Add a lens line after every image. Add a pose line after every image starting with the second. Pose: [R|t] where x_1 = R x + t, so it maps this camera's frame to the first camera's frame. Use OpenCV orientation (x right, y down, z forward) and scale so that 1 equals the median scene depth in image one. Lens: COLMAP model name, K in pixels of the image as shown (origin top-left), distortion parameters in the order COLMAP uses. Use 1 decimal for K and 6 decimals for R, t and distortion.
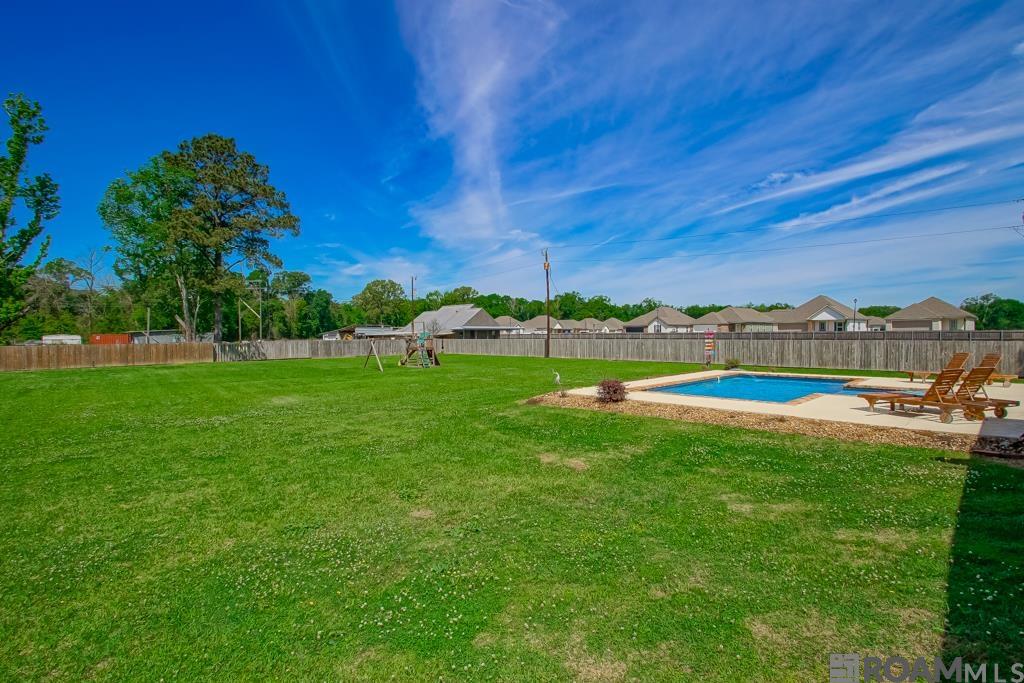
lens RADIAL K [[480.0, 0, 512.0], [0, 480.0, 341.5], [0, 0, 1]] dist [-0.000626, -0.011280]
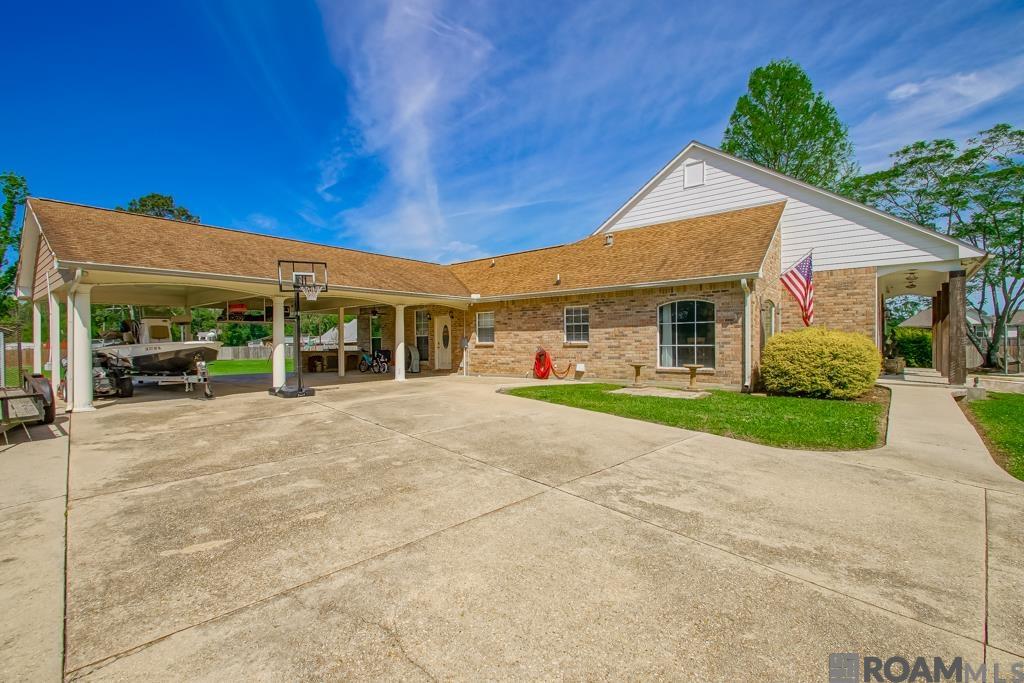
lens RADIAL K [[478.2, 0, 510.3], [0, 478.2, 355.8], [0, 0, 1]] dist [-0.004404, -0.000615]
pose [[0.993916, 0.000608, 0.110137, 0.053829], [-0.001792, 0.999942, 0.010657, 0.001903], [-0.110124, -0.010789, 0.993859, -0.109461]]
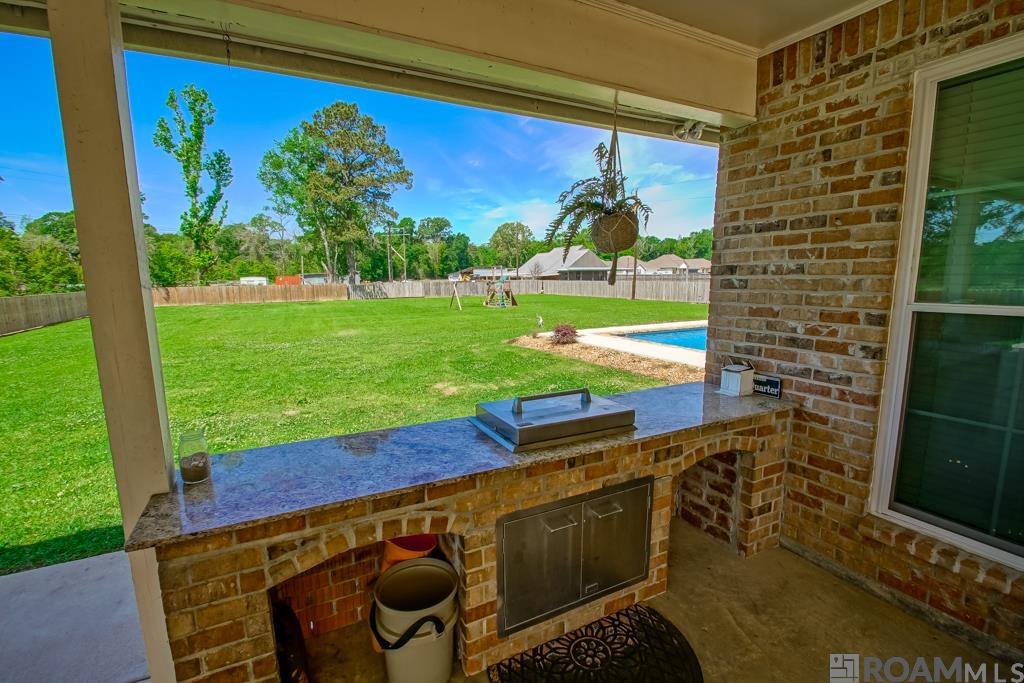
lens RADIAL K [[462.9, 0, 512.0], [0, 462.9, 341.5], [0, 0, 1]] dist [-0.001314, -0.000068]
pose [[0.958072, 0.037905, -0.284010, 0.027346], [-0.000651, 0.991496, 0.130134, -0.001267], [0.286527, -0.124492, 0.949949, -0.003694]]
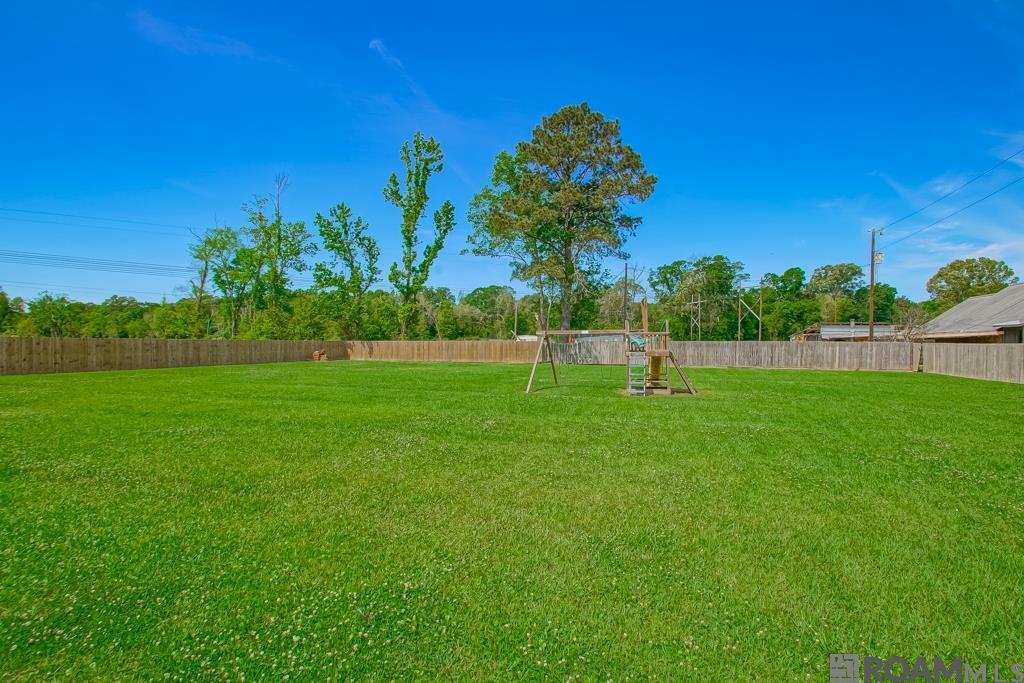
lens RADIAL K [[511.8, 0, 512.0], [0, 511.8, 341.5], [0, 0, 1]] dist [0.001898, 0.000228]
pose [[0.470279, 0.007595, -0.882485, 0.043220], [-0.025735, 0.999656, -0.005110, 0.001966], [0.882143, 0.025114, 0.470312, 0.115429]]
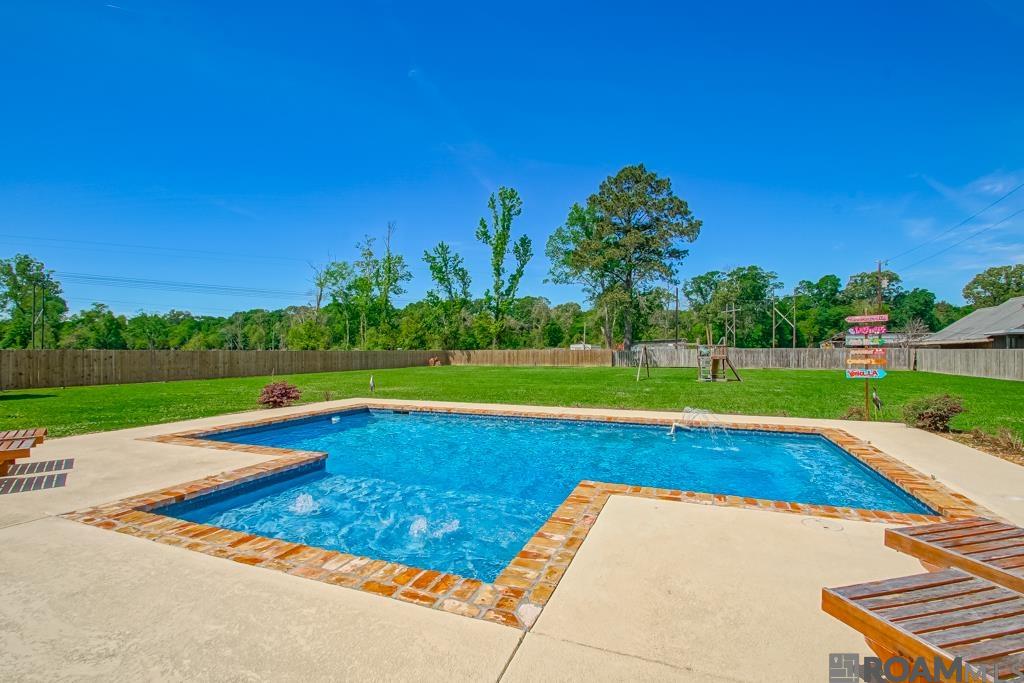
lens RADIAL K [[496.0, 0, 492.6], [0, 496.0, 341.3], [0, 0, 1]] dist [0.018998, -0.013325]
pose [[0.381415, -0.010987, -0.924339, 0.083234], [-0.016551, 0.999688, -0.018712, 0.002043], [0.924256, 0.022436, 0.381114, 0.066822]]
